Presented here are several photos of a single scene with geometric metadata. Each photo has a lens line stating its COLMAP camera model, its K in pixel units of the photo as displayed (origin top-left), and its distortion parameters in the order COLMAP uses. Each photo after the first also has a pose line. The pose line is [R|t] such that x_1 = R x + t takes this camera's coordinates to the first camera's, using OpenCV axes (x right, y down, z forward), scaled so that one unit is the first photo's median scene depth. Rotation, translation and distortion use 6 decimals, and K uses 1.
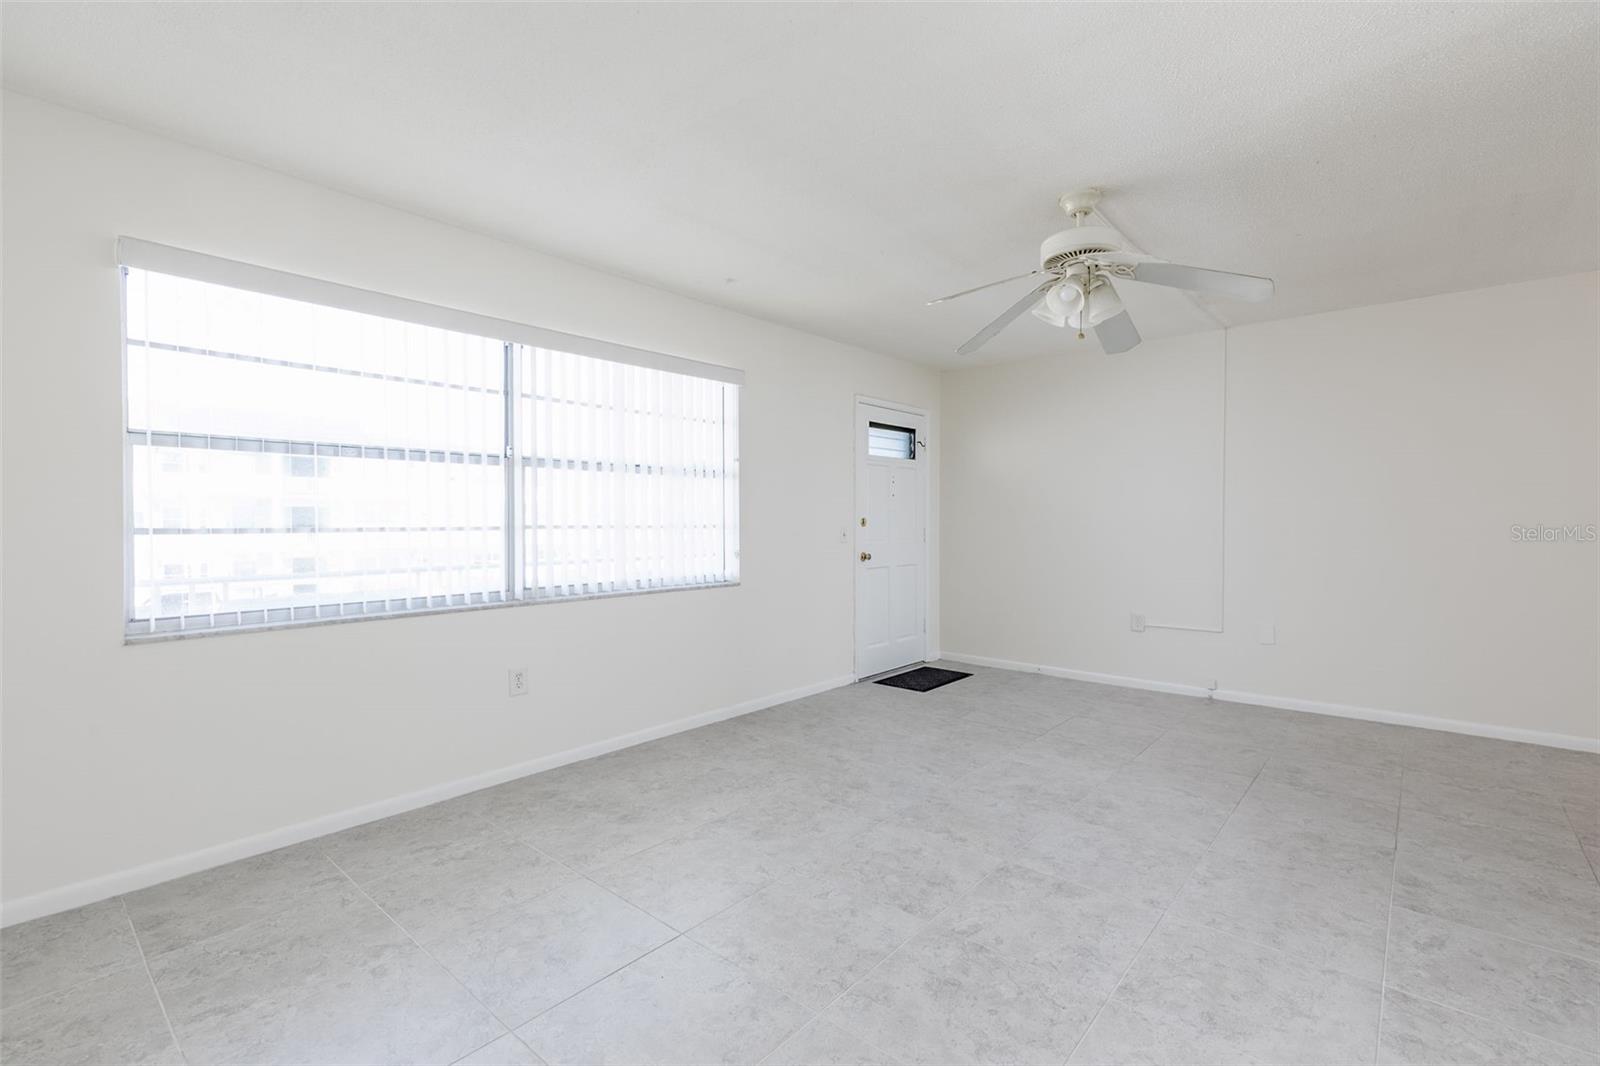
lens RADIAL K [[713.4, 0, 800.0], [0, 713.4, 533.0], [0, 0, 1]] dist [0.000194, -0.000502]
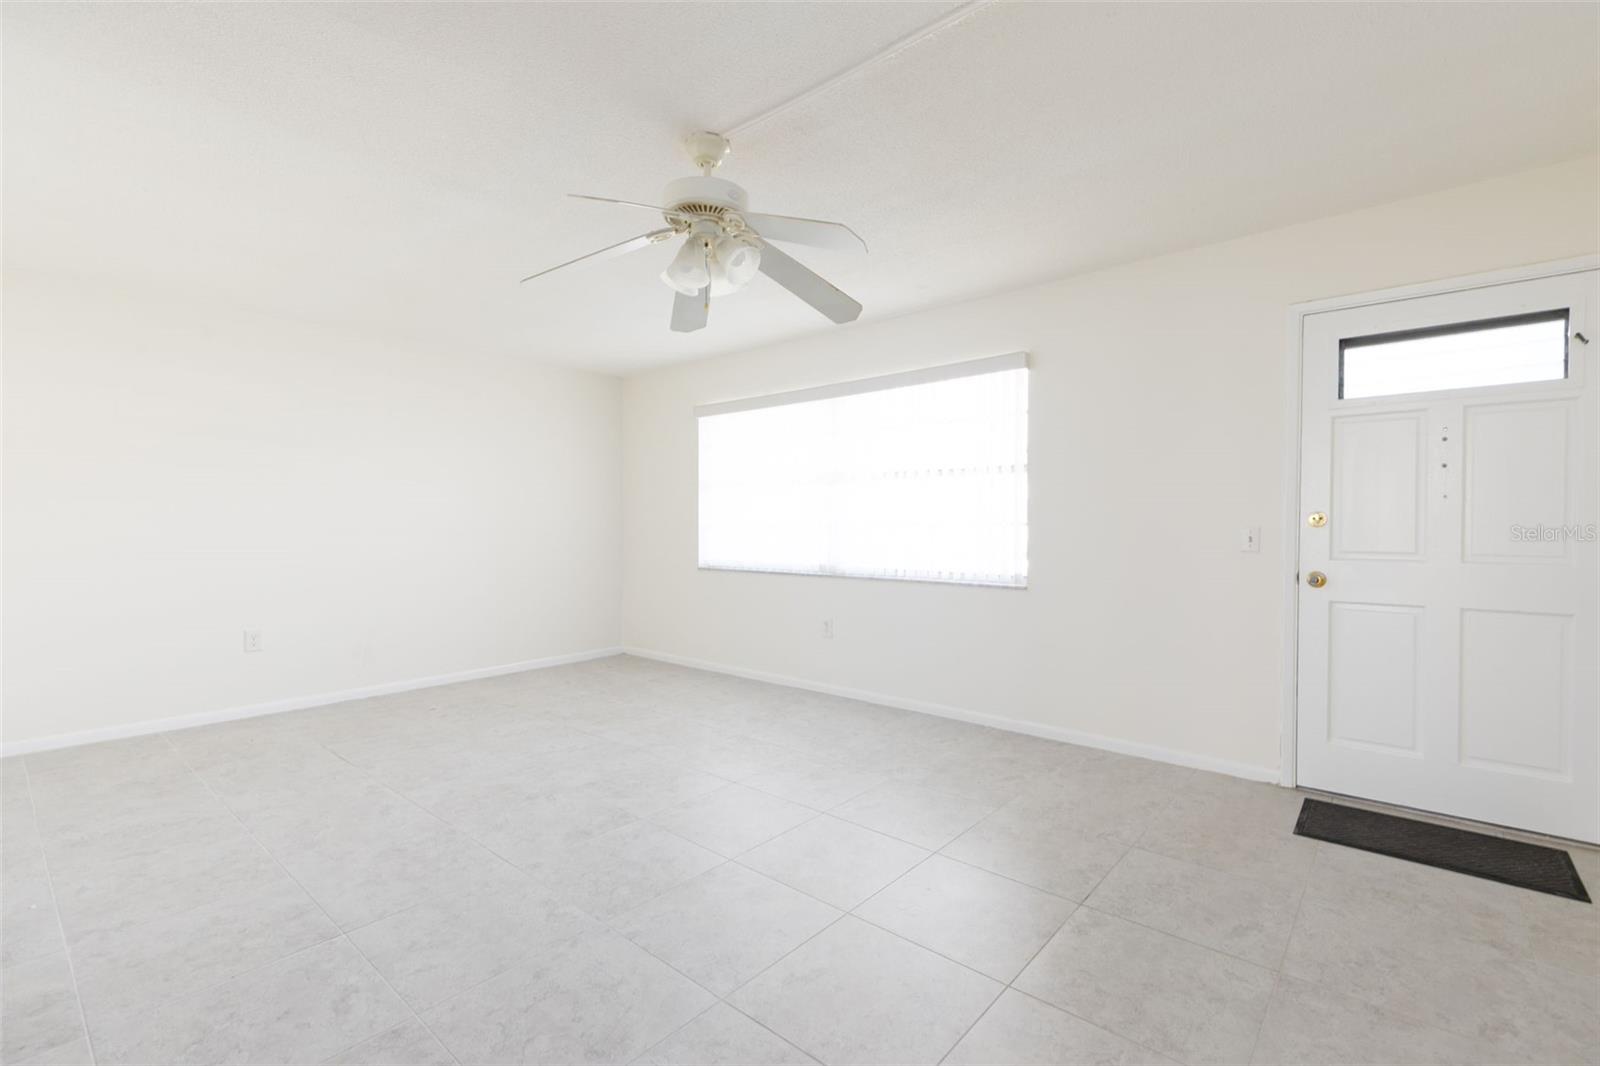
lens RADIAL K [[707.0, 0, 804.4], [0, 707.0, 535.5], [0, 0, 1]] dist [0.005287, 0.000389]
pose [[0.013398, 0.020765, -0.999695, 0.938032], [-0.014015, 0.999690, 0.020577, -0.012144], [0.999812, 0.013735, 0.013684, 0.826502]]
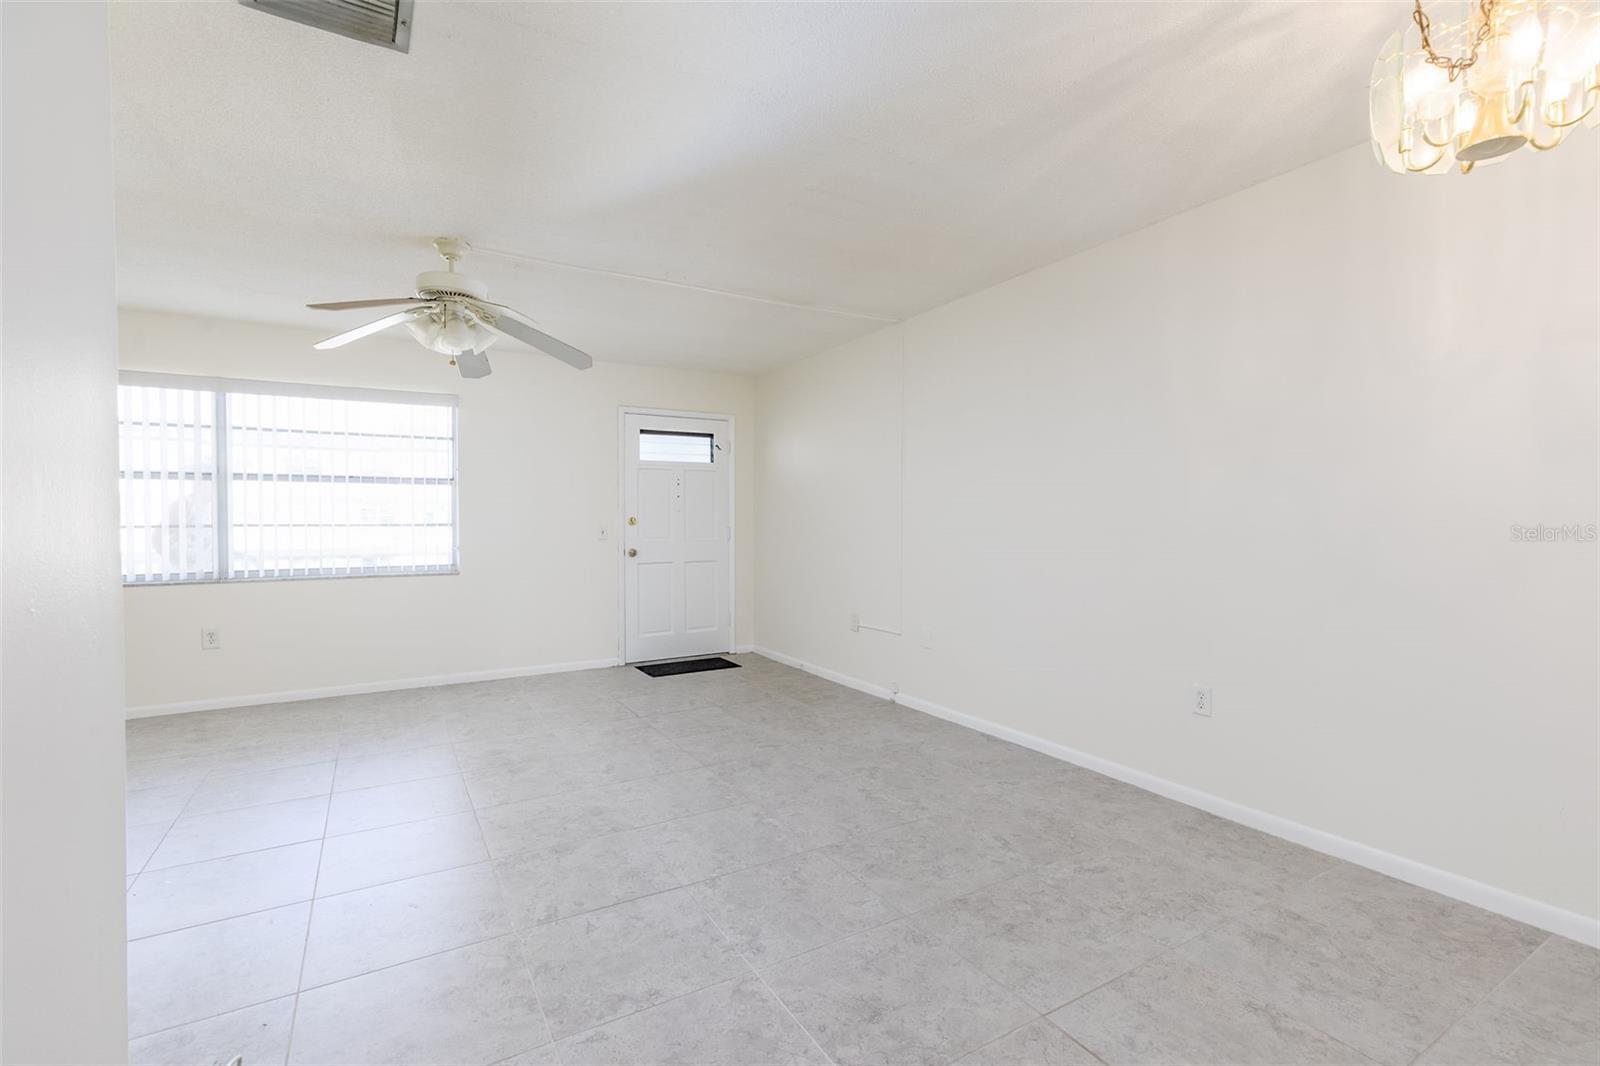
lens RADIAL K [[713.4, 0, 800.0], [0, 713.4, 533.0], [0, 0, 1]] dist [0.000194, -0.000502]
pose [[0.950986, 0.003301, -0.309217, 0.966260], [-0.003103, 0.999995, 0.001131, 0.000812], [0.309219, -0.000116, 0.950991, 0.044605]]
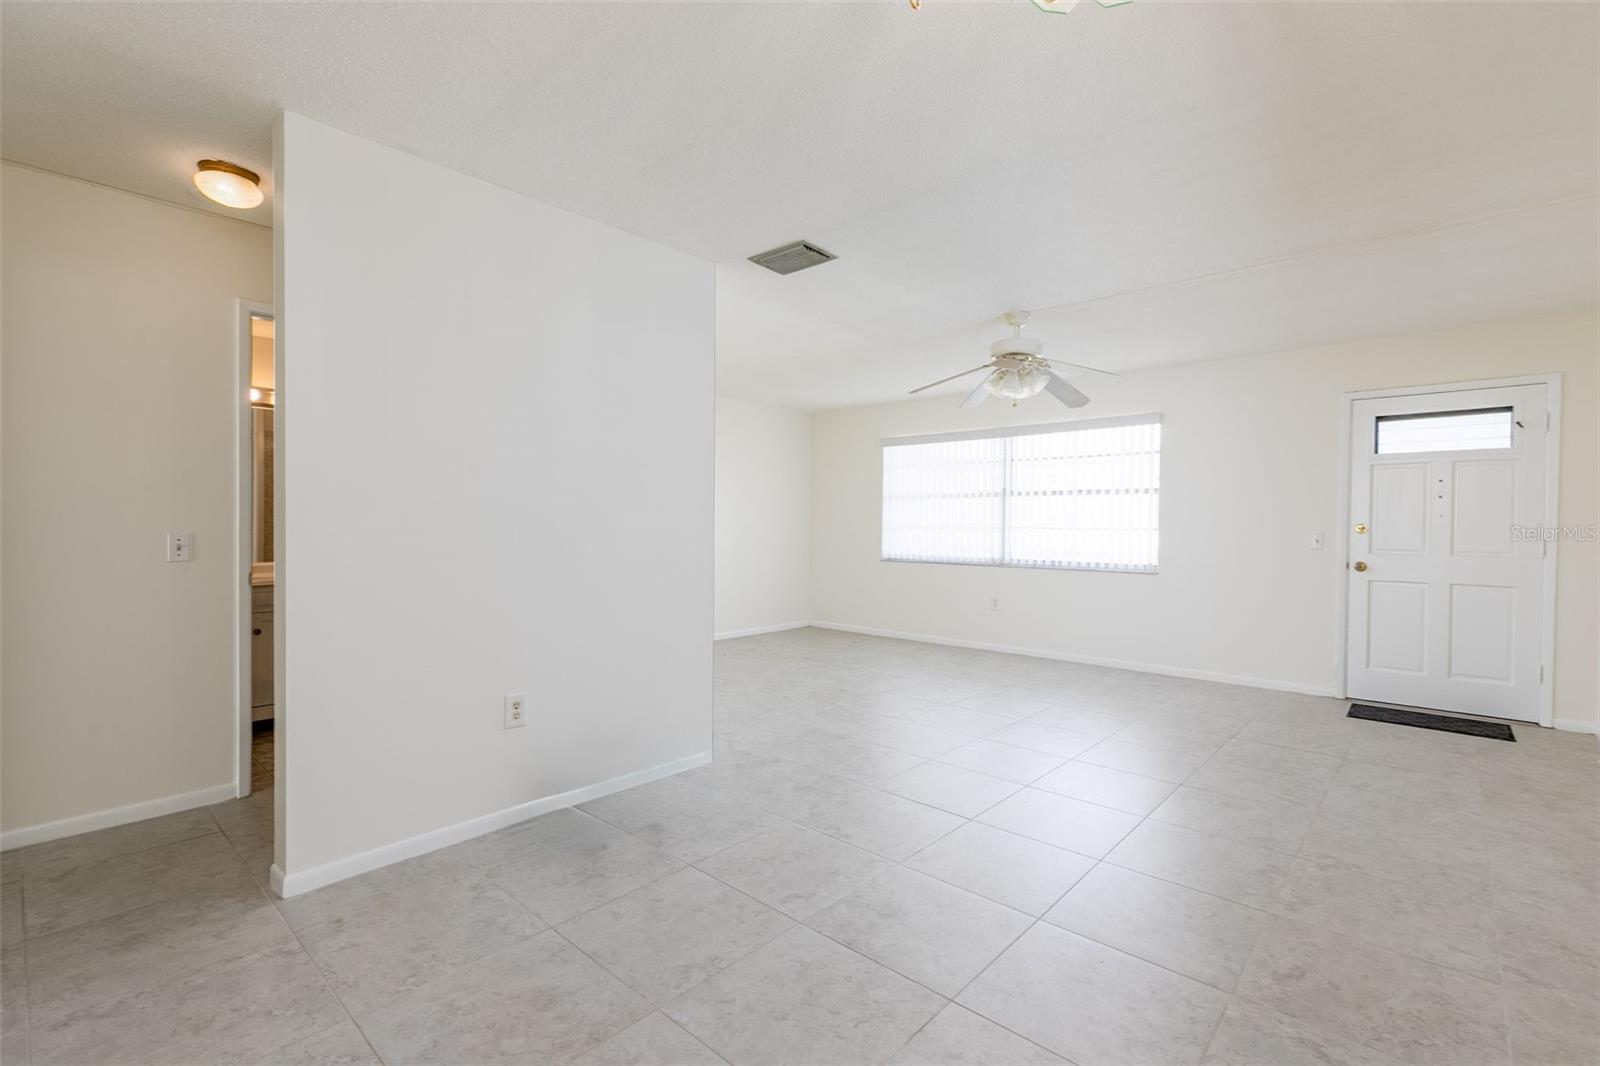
lens RADIAL K [[713.4, 0, 800.0], [0, 713.4, 533.0], [0, 0, 1]] dist [0.000194, -0.000502]
pose [[-0.013915, 0.013738, -0.999809, 1.447704], [-0.023795, 0.999618, 0.014066, -0.007996], [0.999620, 0.023986, -0.013583, 0.420436]]
